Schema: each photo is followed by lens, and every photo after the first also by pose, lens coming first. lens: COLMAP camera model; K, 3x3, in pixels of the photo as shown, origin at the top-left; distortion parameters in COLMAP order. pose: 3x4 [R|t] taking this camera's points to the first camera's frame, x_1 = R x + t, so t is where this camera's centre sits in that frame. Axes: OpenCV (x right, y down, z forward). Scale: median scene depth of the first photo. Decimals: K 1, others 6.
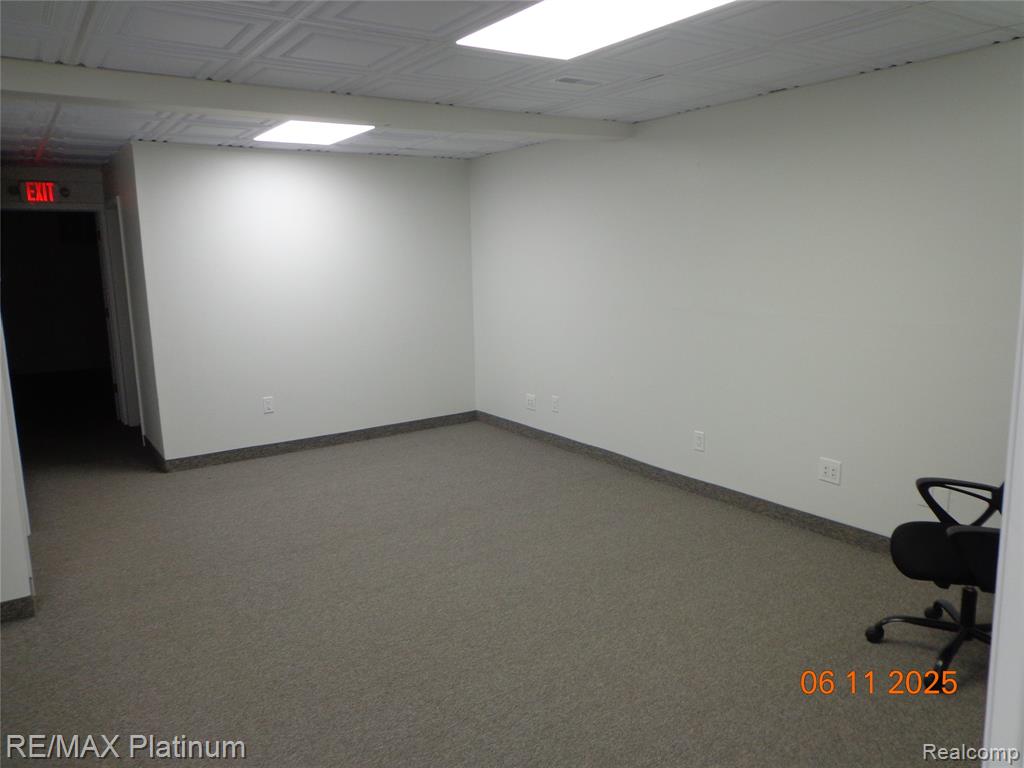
lens RADIAL K [[750.2, 0, 514.0], [0, 750.2, 383.4], [0, 0, 1]] dist [-0.023231, 0.003298]
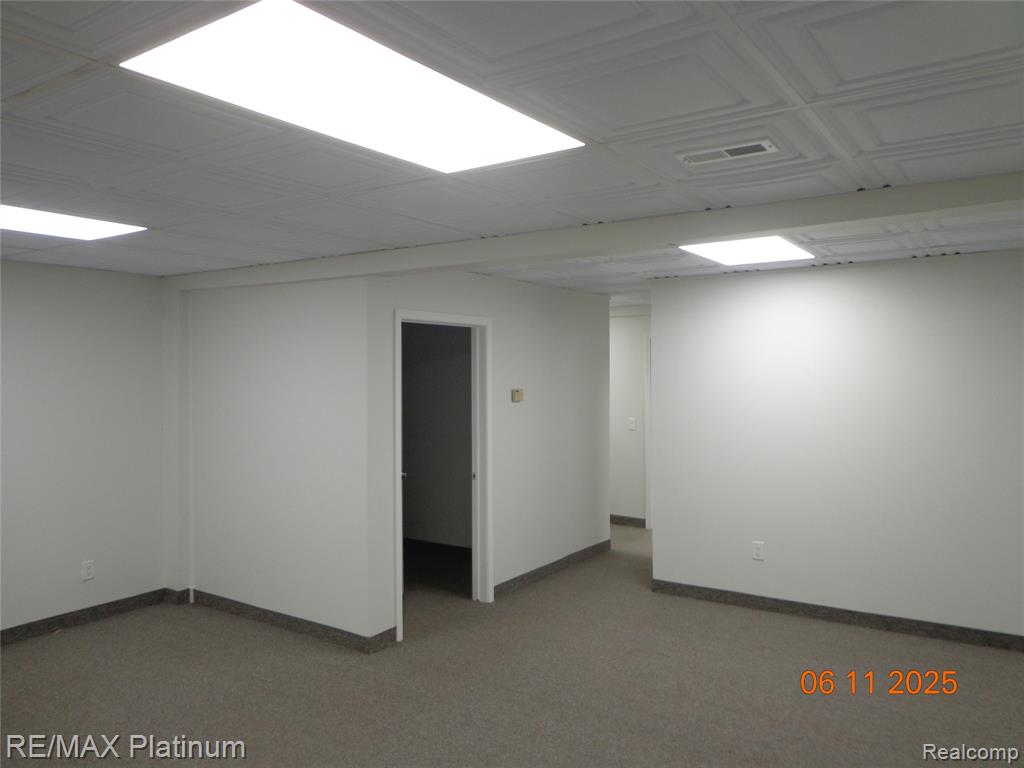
lens RADIAL K [[750.2, 0, 514.0], [0, 750.2, 383.4], [0, 0, 1]] dist [-0.023231, 0.003298]
pose [[0.371591, 0.034499, -0.927755, 0.397712], [-0.161056, 0.986553, -0.027822, -0.100411], [0.914320, 0.159759, 0.372151, 0.393525]]
